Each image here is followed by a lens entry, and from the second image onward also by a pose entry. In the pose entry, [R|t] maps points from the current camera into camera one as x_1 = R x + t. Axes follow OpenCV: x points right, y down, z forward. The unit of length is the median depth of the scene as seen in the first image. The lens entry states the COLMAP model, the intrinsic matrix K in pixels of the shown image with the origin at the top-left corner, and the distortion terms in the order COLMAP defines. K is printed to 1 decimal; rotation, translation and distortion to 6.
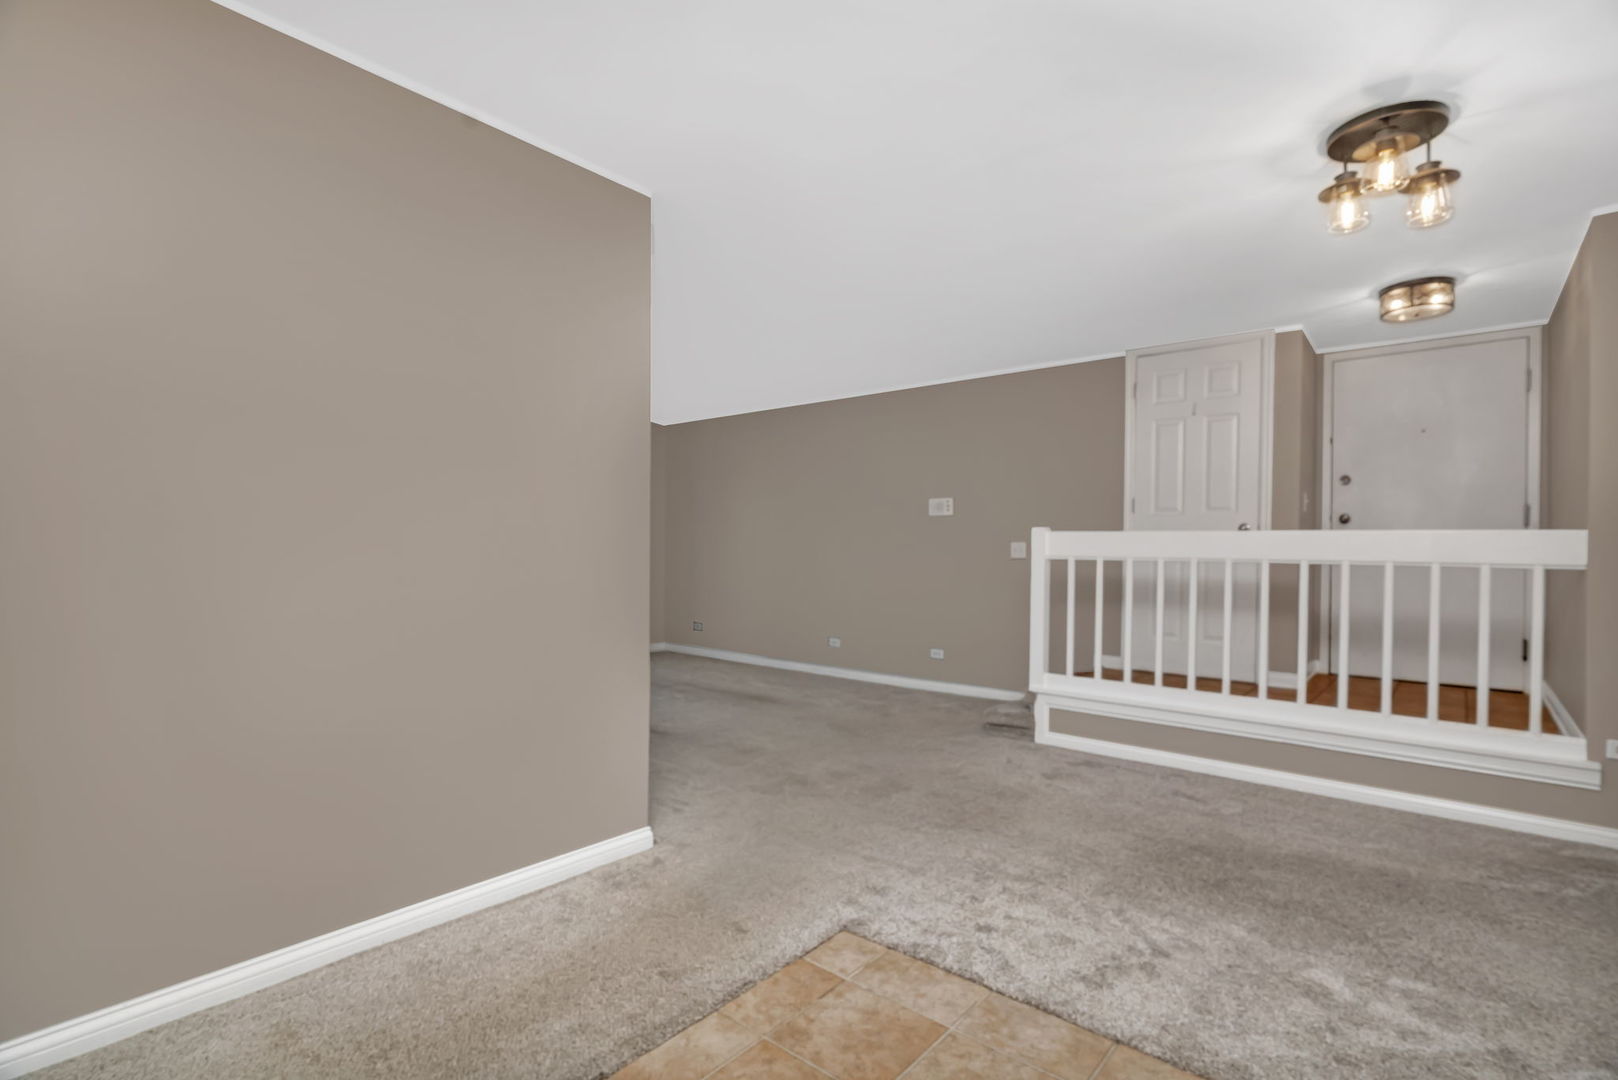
lens RADIAL K [[773.7, 0, 808.4], [0, 773.7, 529.1], [0, 0, 1]] dist [-0.003737, -0.000097]
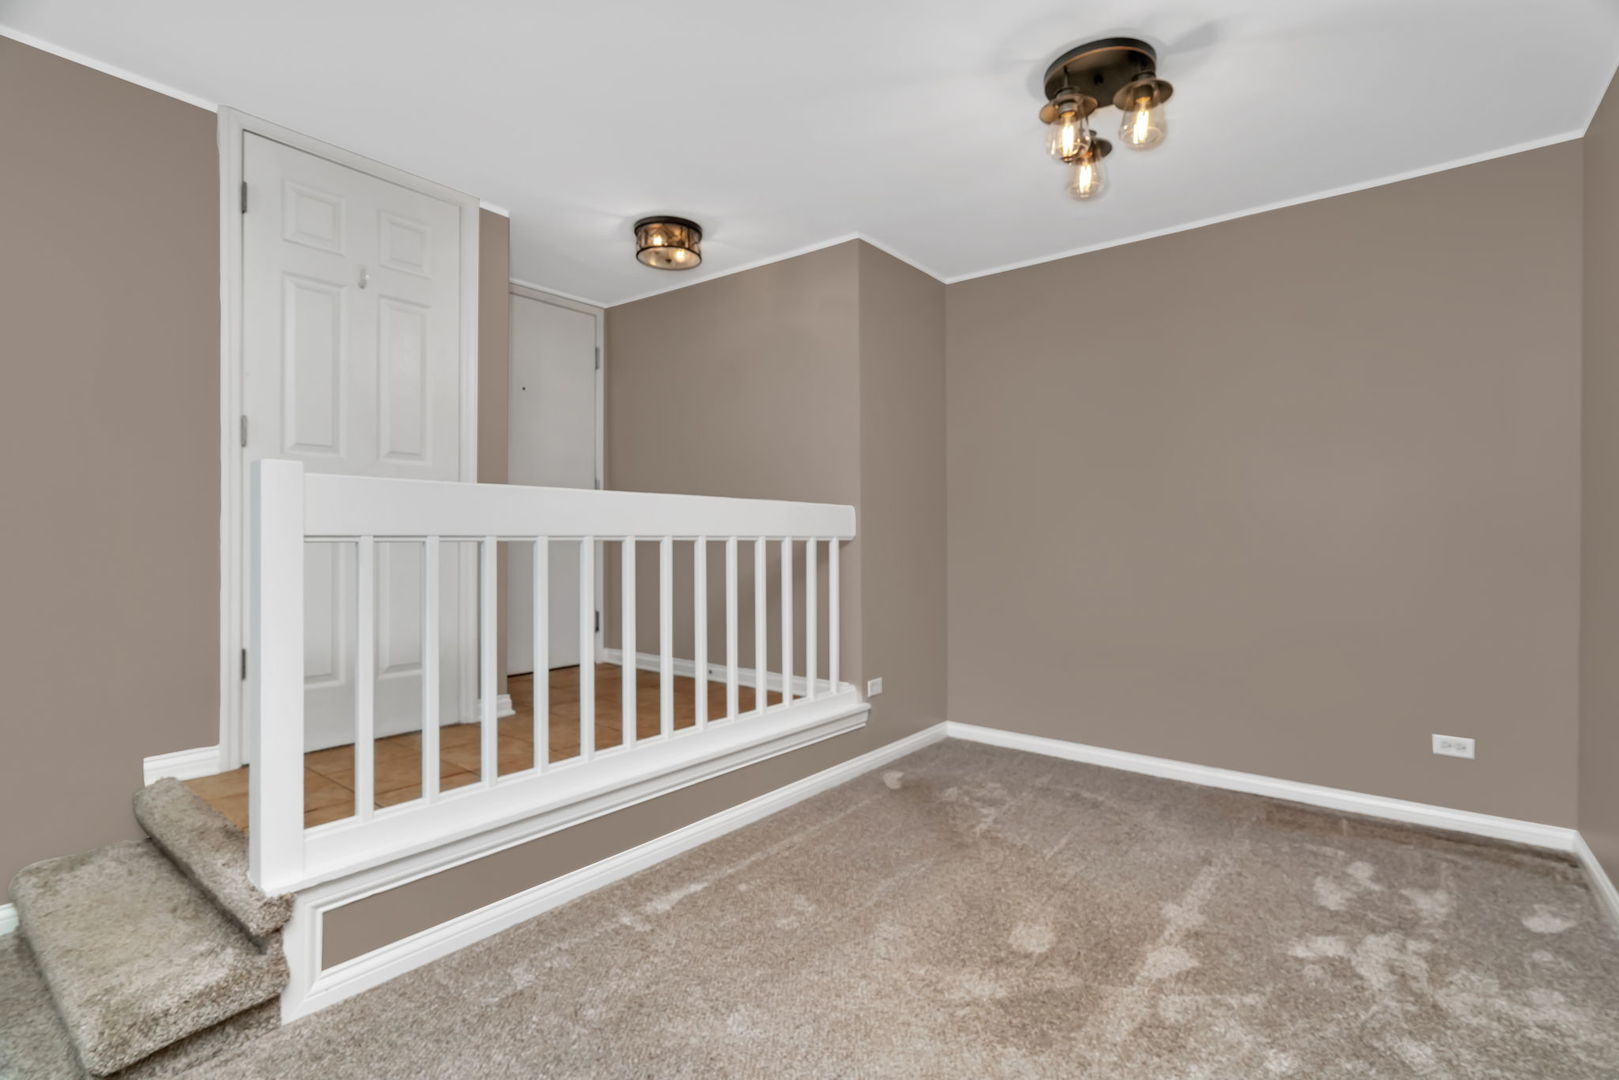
lens RADIAL K [[783.1, 0, 810.1], [0, 783.1, 521.5], [0, 0, 1]] dist [0.000468, 0.000110]
pose [[-0.055509, 0.006590, 0.998436, -0.110592], [-0.017145, 0.999824, -0.007553, 0.026274], [-0.998311, -0.017538, -0.055386, 0.786573]]
